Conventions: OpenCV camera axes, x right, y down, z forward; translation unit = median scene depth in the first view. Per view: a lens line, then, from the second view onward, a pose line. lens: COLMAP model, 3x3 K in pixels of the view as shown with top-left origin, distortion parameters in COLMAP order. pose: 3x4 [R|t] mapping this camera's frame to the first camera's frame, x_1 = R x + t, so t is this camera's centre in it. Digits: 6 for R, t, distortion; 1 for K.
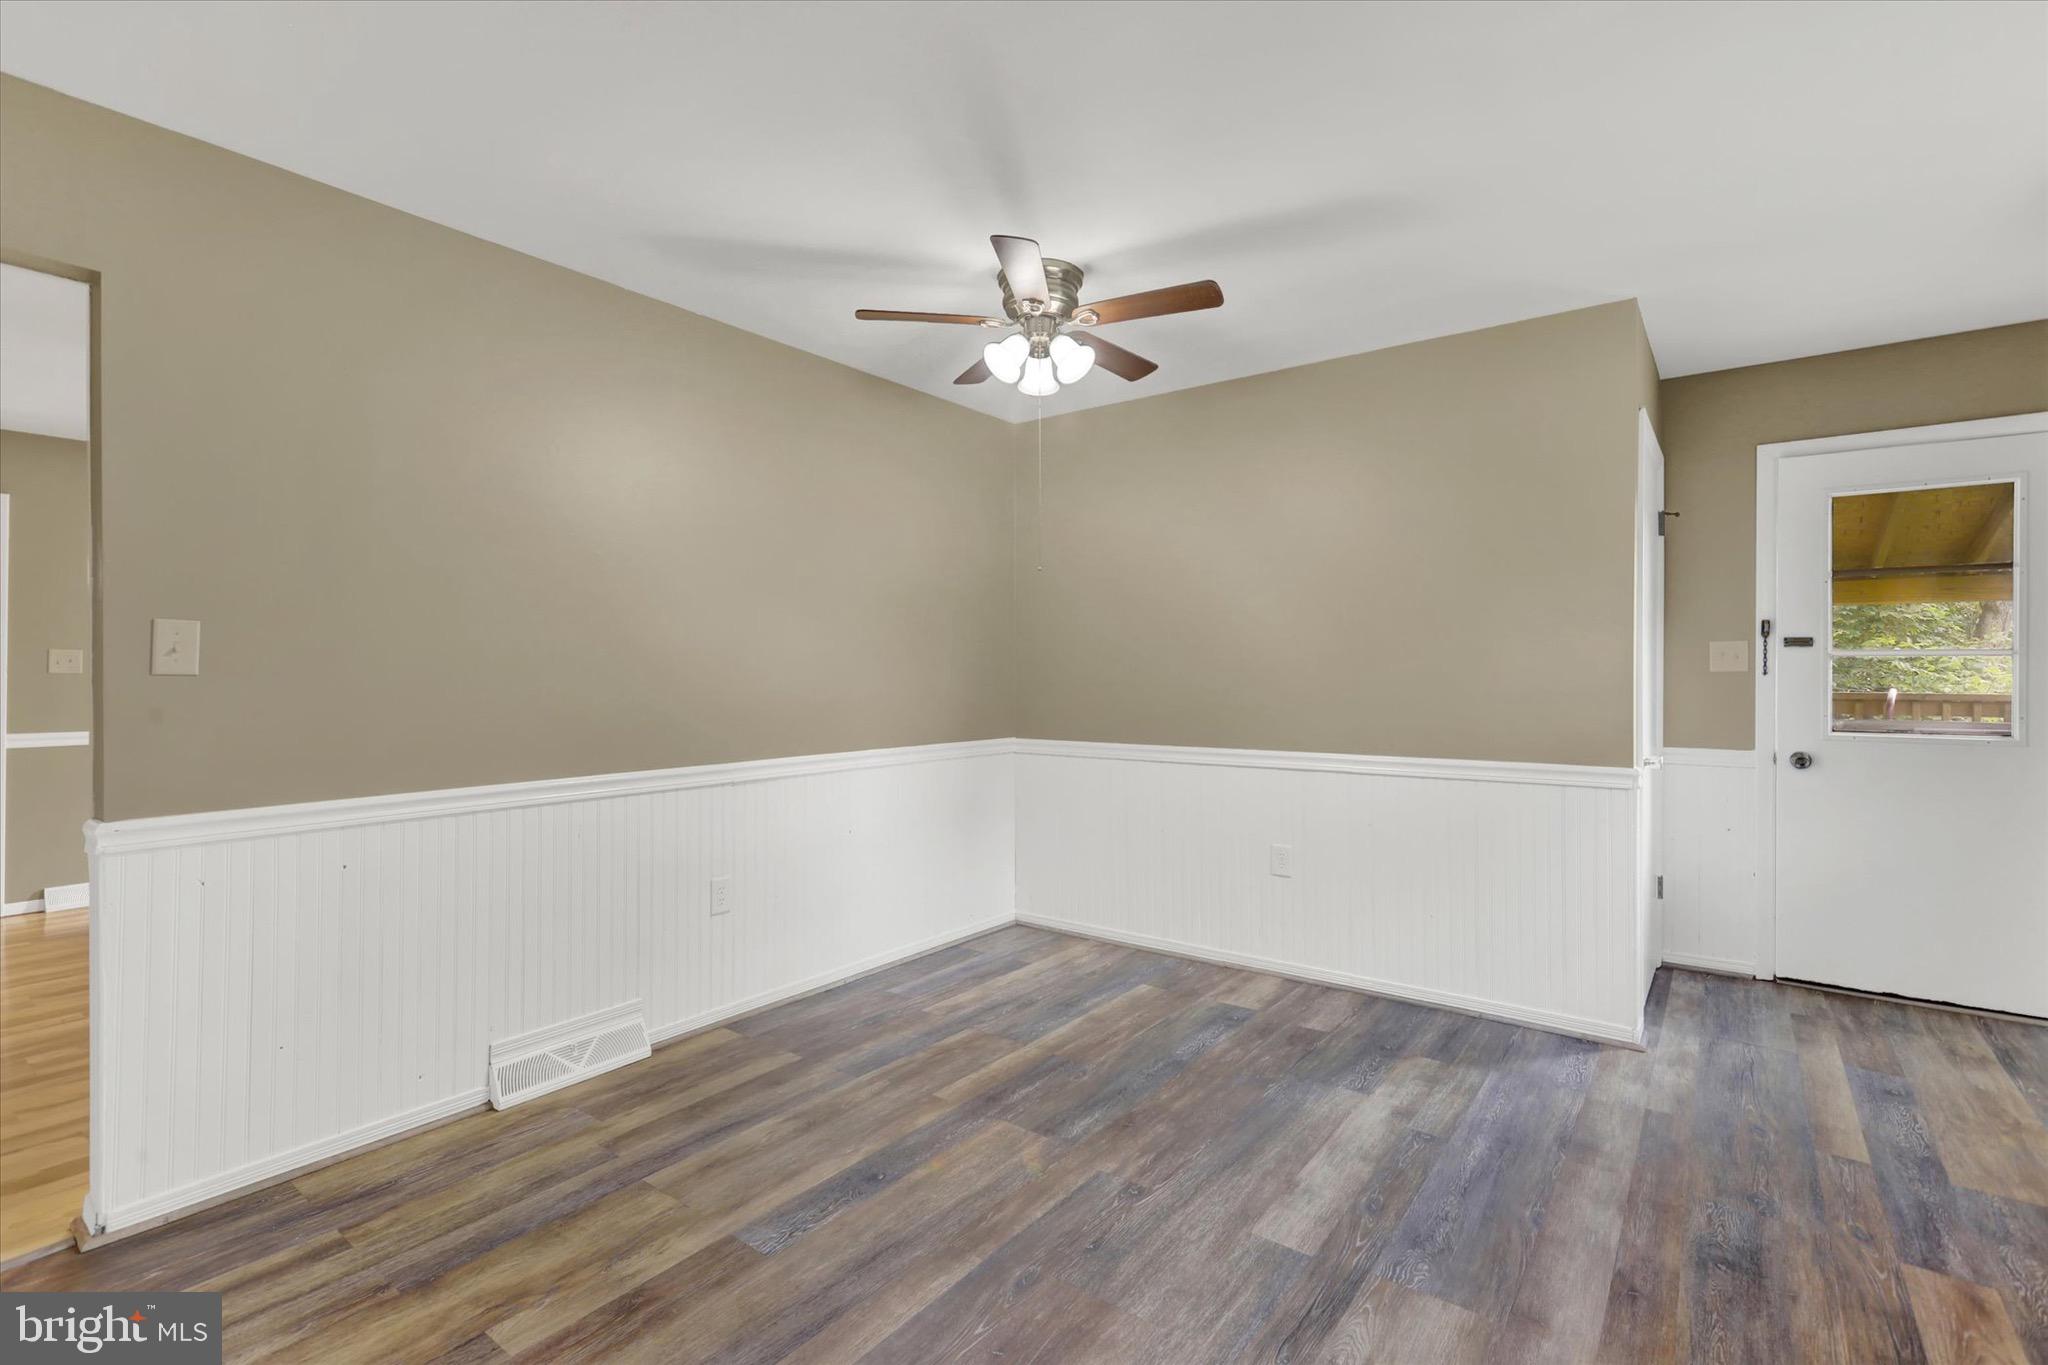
lens RADIAL K [[949.7, 0, 1021.6], [0, 949.7, 670.7], [0, 0, 1]] dist [0.019878, -0.000562]
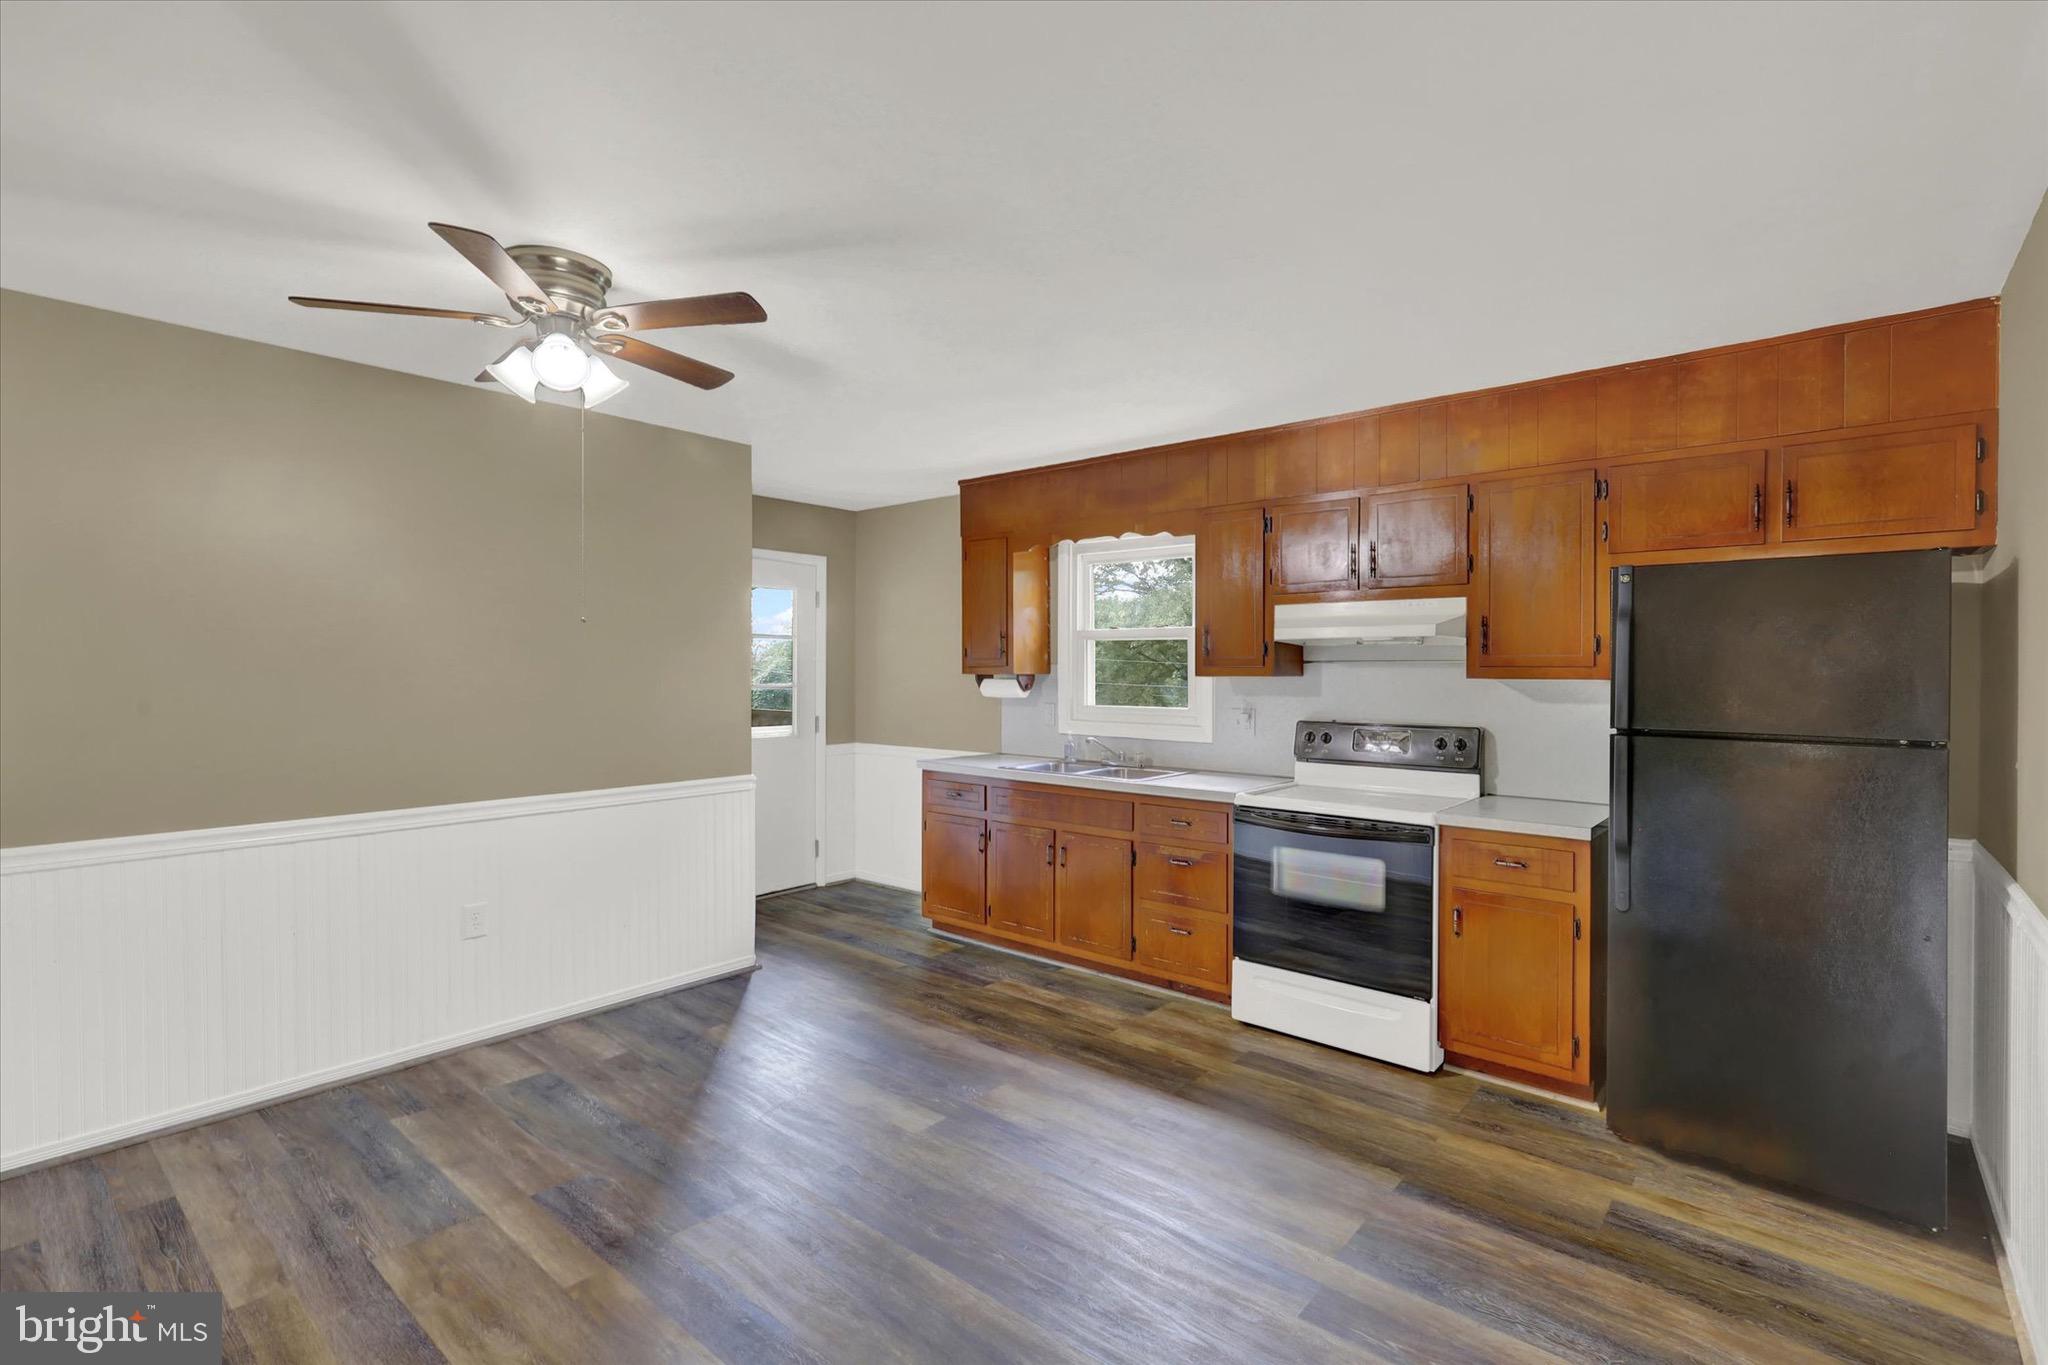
lens RADIAL K [[949.7, 0, 1021.5], [0, 949.7, 680.4], [0, 0, 1]] dist [0.019878, -0.000562]
pose [[0.050572, -0.009861, 0.998672, -0.841854], [-0.012135, 0.999871, 0.010487, -0.066406], [-0.998647, -0.012649, 0.050446, 0.580295]]
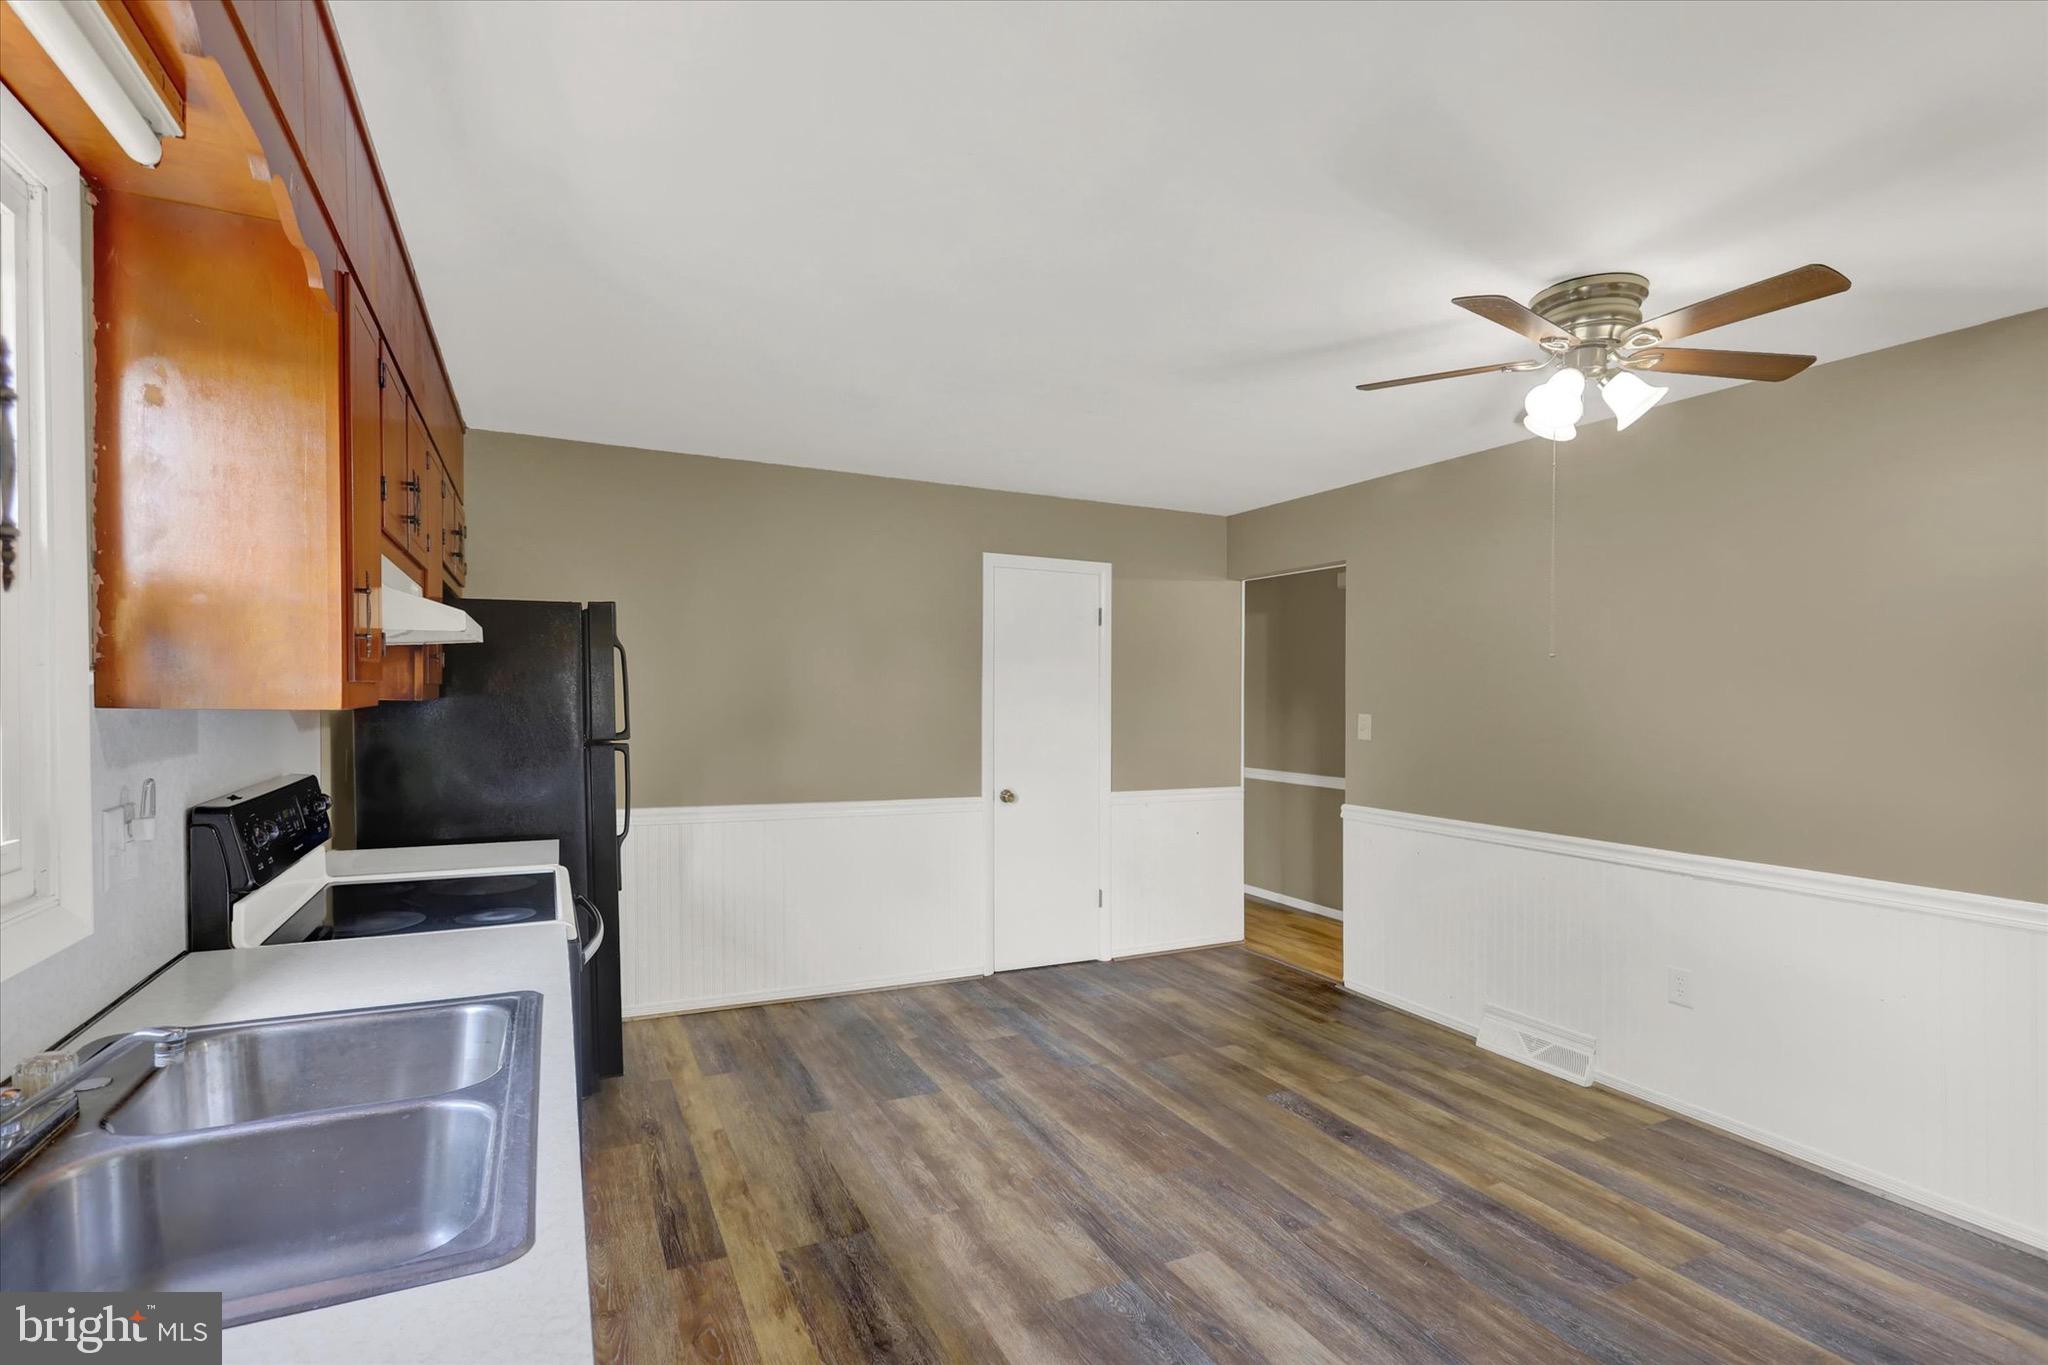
lens RADIAL K [[949.7, 0, 1013.8], [0, 949.7, 691.0], [0, 0, 1]] dist [0.019878, -0.000562]
pose [[-0.447566, -0.010945, -0.894184, 1.039156], [-0.011681, 0.999911, -0.006392, -0.064984], [0.894175, 0.007584, -0.447654, 0.968597]]
